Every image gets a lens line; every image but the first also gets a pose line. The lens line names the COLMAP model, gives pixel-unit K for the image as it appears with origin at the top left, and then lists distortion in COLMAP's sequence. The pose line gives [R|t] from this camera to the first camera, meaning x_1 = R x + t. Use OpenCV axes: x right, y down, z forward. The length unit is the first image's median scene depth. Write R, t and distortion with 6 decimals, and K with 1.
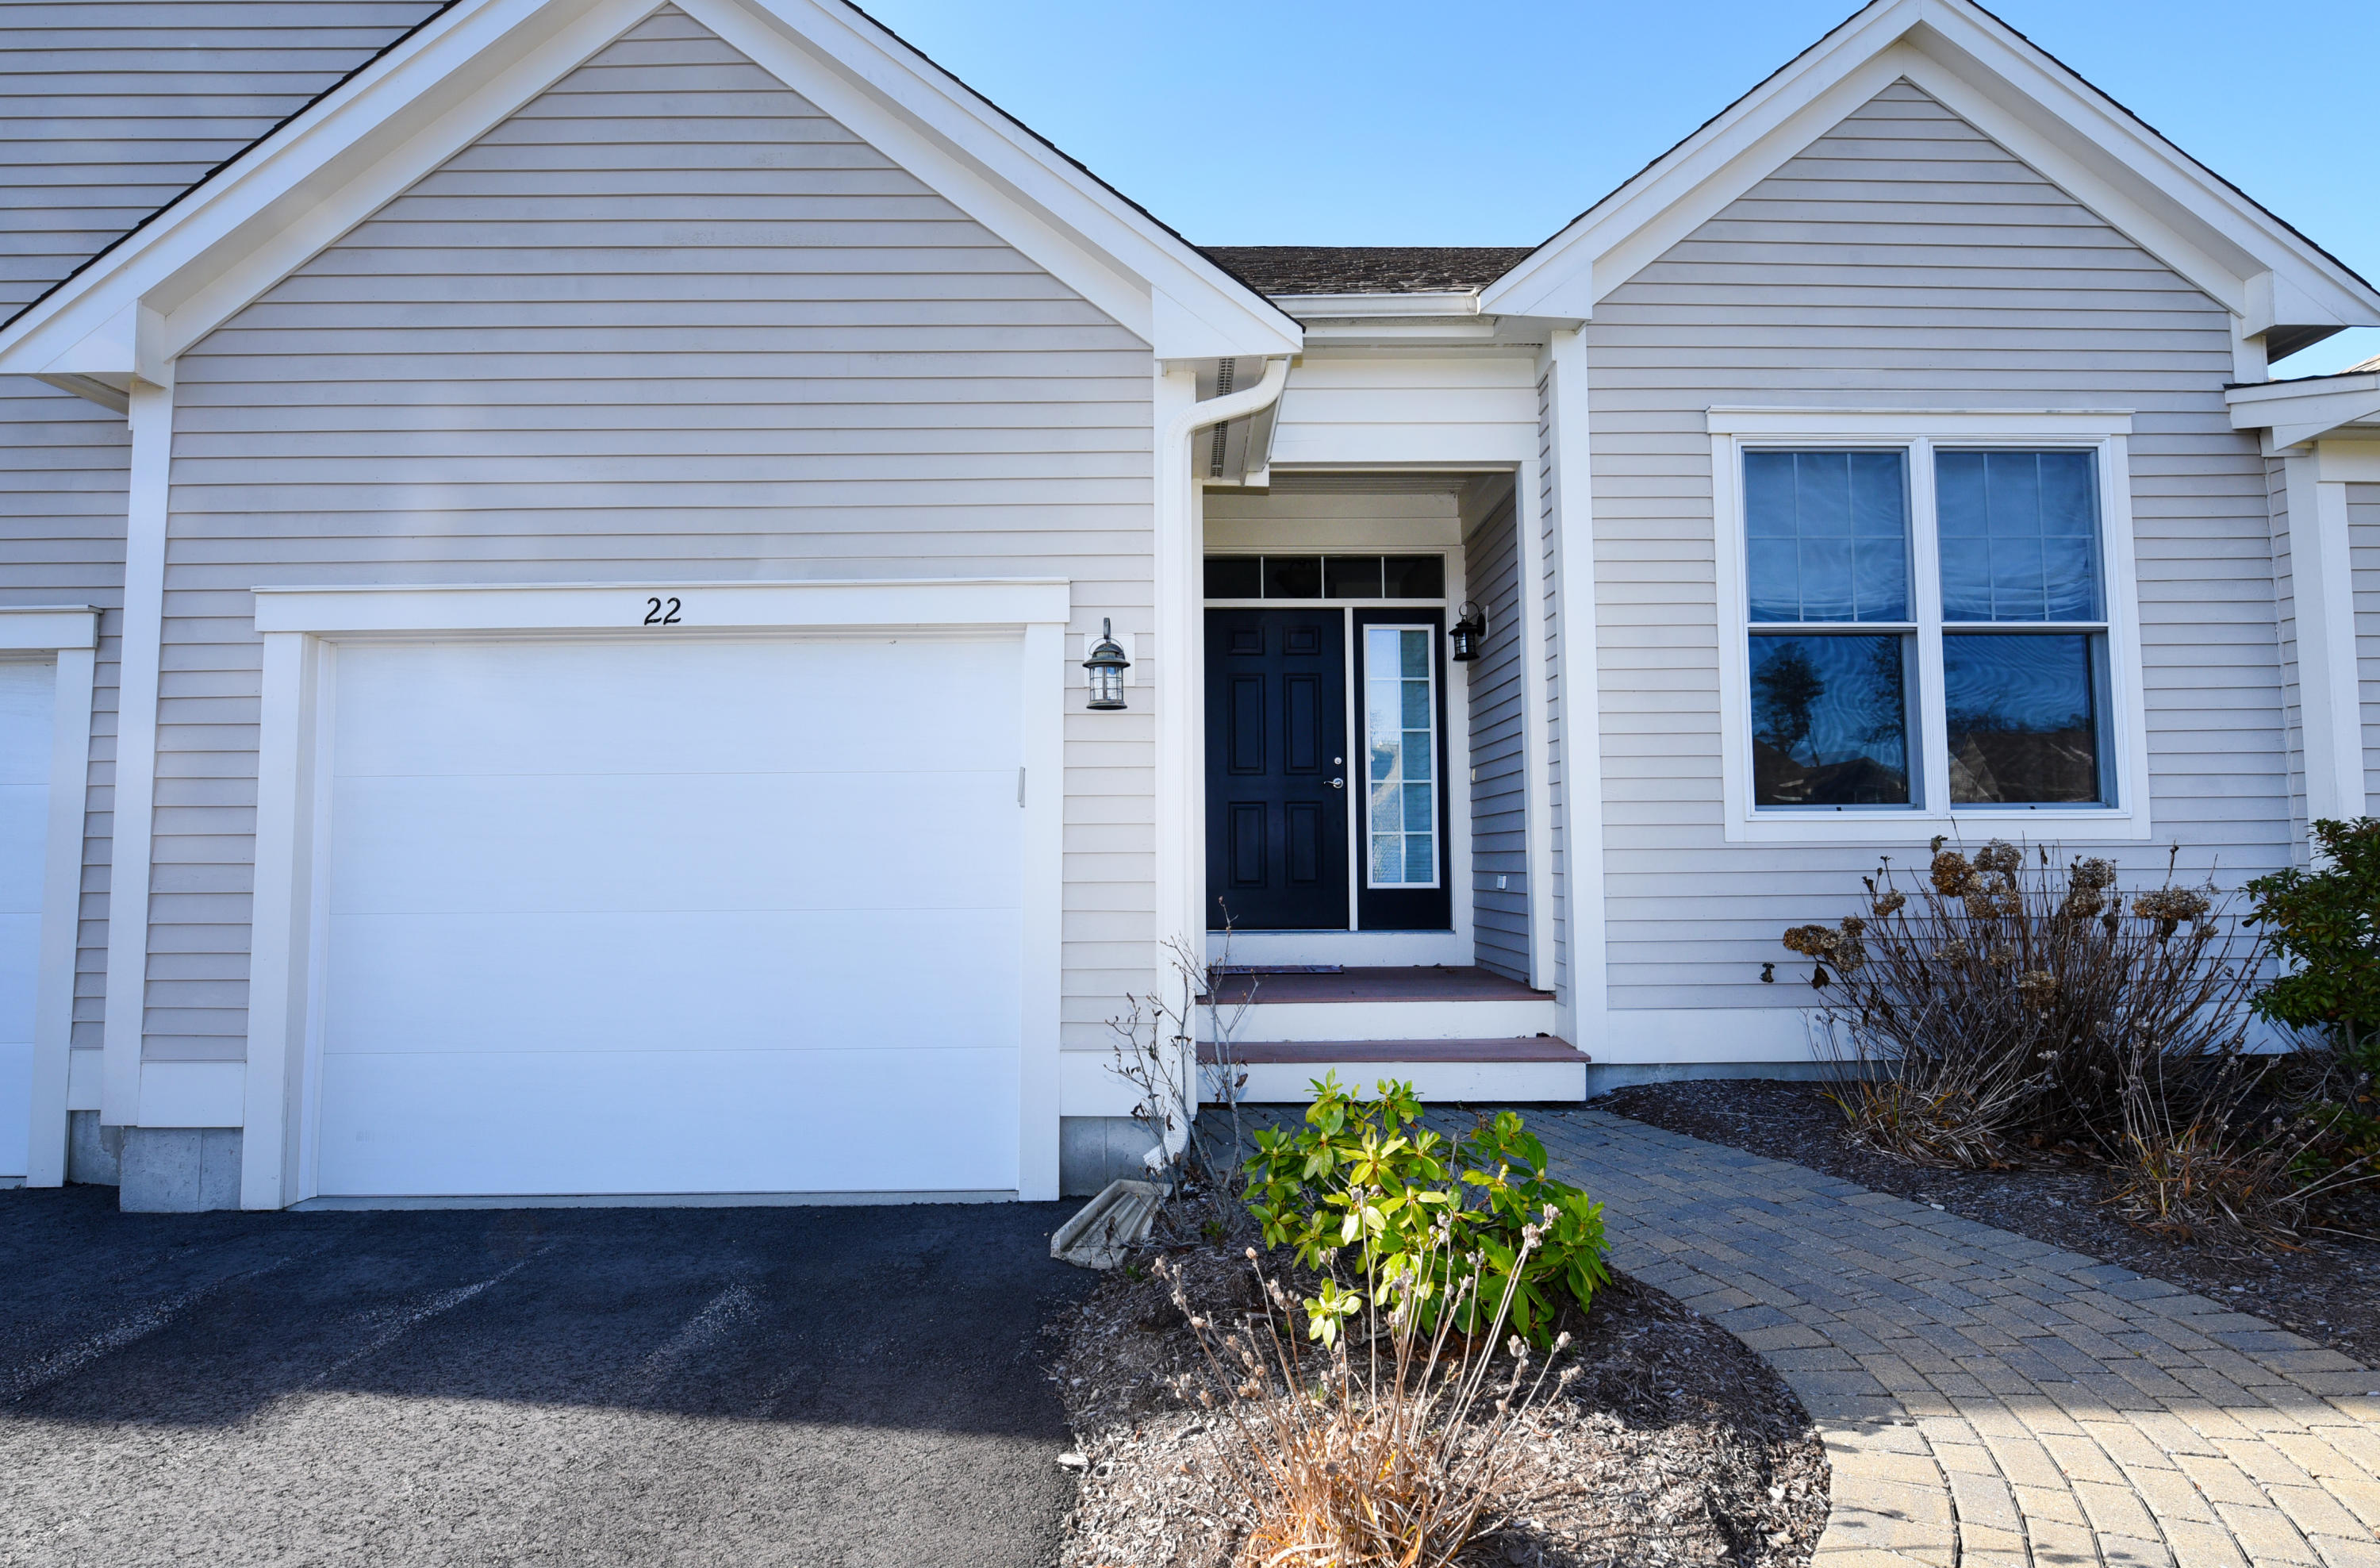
lens RADIAL K [[1135.8, 0, 1181.5], [0, 1135.8, 792.4], [0, 0, 1]] dist [-0.013874, 0.000029]
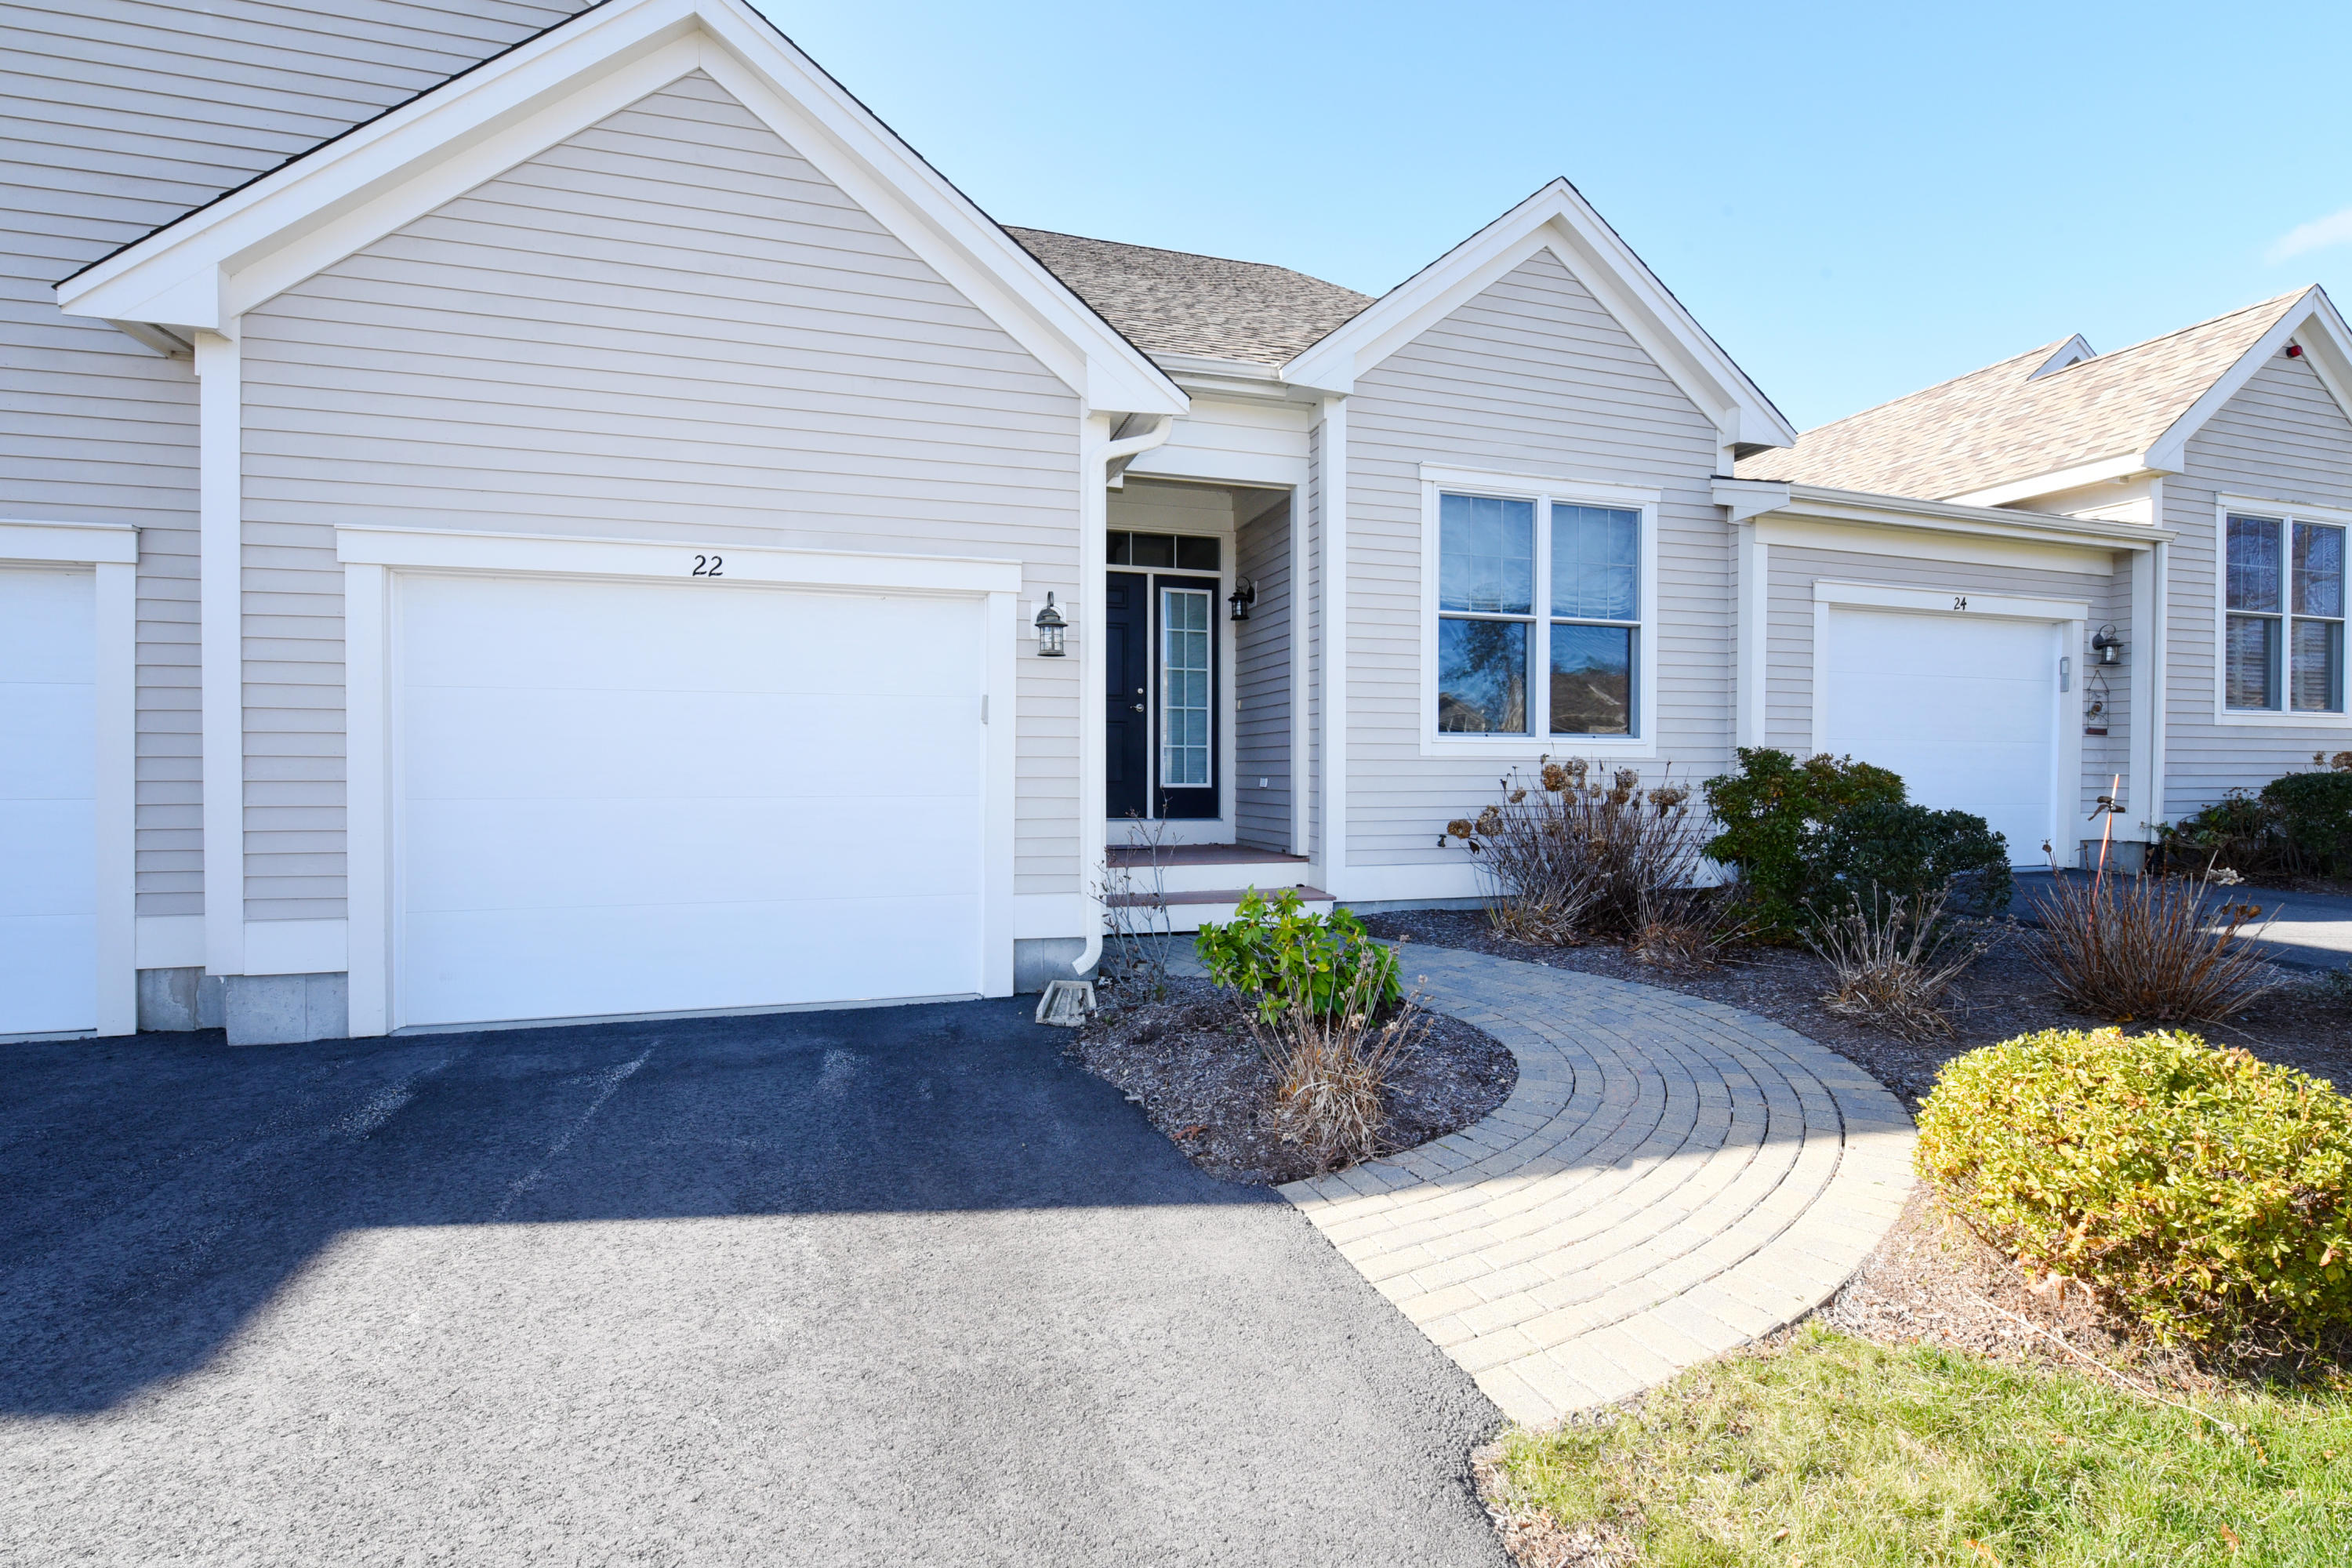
lens RADIAL K [[1025.5, 0, 1180.0], [0, 1025.5, 778.1], [0, 0, 1]] dist [-0.011019, -0.000615]
pose [[0.960754, 0.007602, 0.277299, -0.254941], [-0.026285, 0.997622, 0.063719, -0.006605], [-0.276155, -0.068507, 0.958668, -0.280000]]
